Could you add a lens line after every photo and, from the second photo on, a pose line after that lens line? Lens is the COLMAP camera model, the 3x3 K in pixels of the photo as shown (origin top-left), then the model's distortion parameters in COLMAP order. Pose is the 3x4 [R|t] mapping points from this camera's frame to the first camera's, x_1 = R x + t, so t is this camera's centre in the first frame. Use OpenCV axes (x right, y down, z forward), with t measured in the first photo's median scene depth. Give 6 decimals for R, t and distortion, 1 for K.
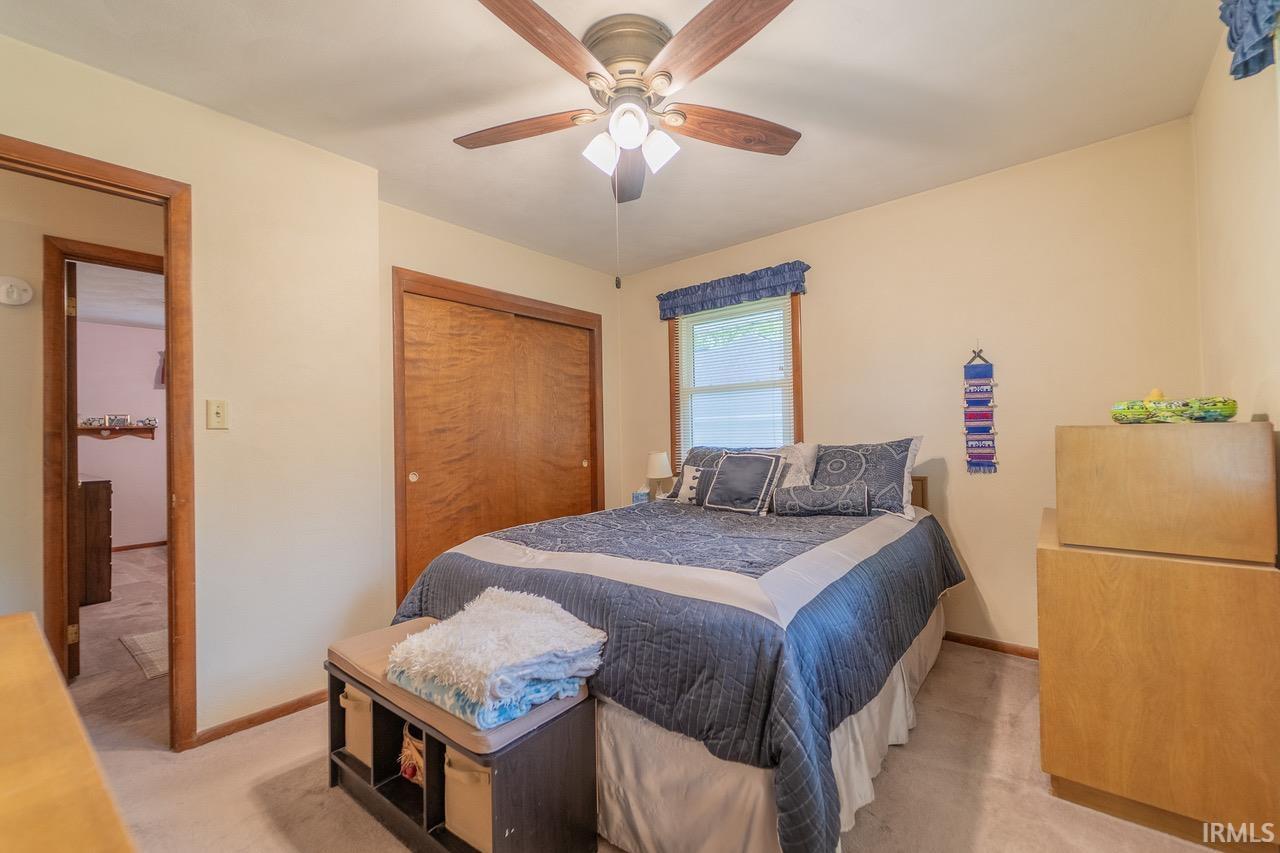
lens RADIAL K [[519.9, 0, 640.4], [0, 519.9, 429.1], [0, 0, 1]] dist [0.001998, 0.000138]
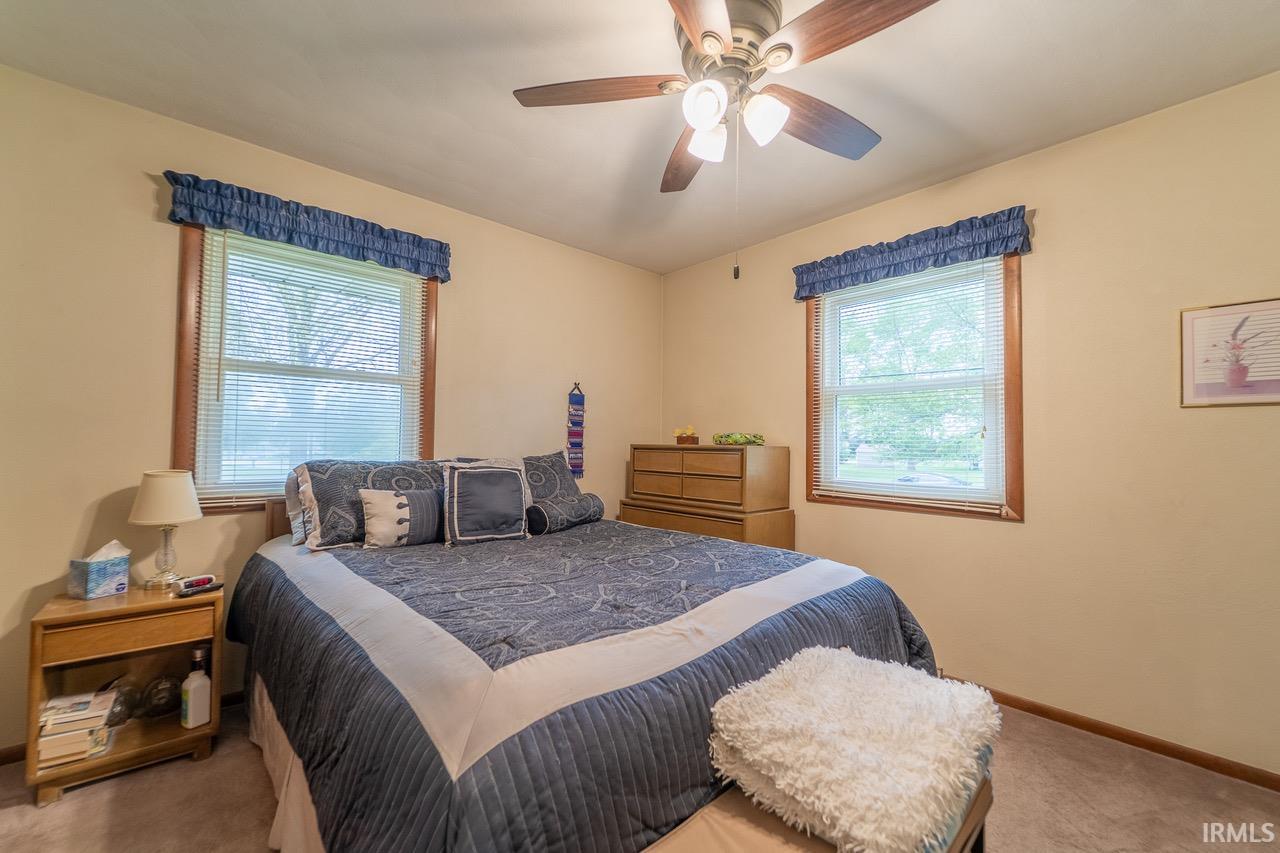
lens RADIAL K [[519.9, 0, 640.7], [0, 519.9, 433.9], [0, 0, 1]] dist [0.001998, 0.000138]
pose [[0.137851, 0.039514, 0.989665, -0.594317], [-0.030745, 0.998893, -0.035600, 0.015008], [-0.989976, -0.025520, 0.138913, 0.661908]]
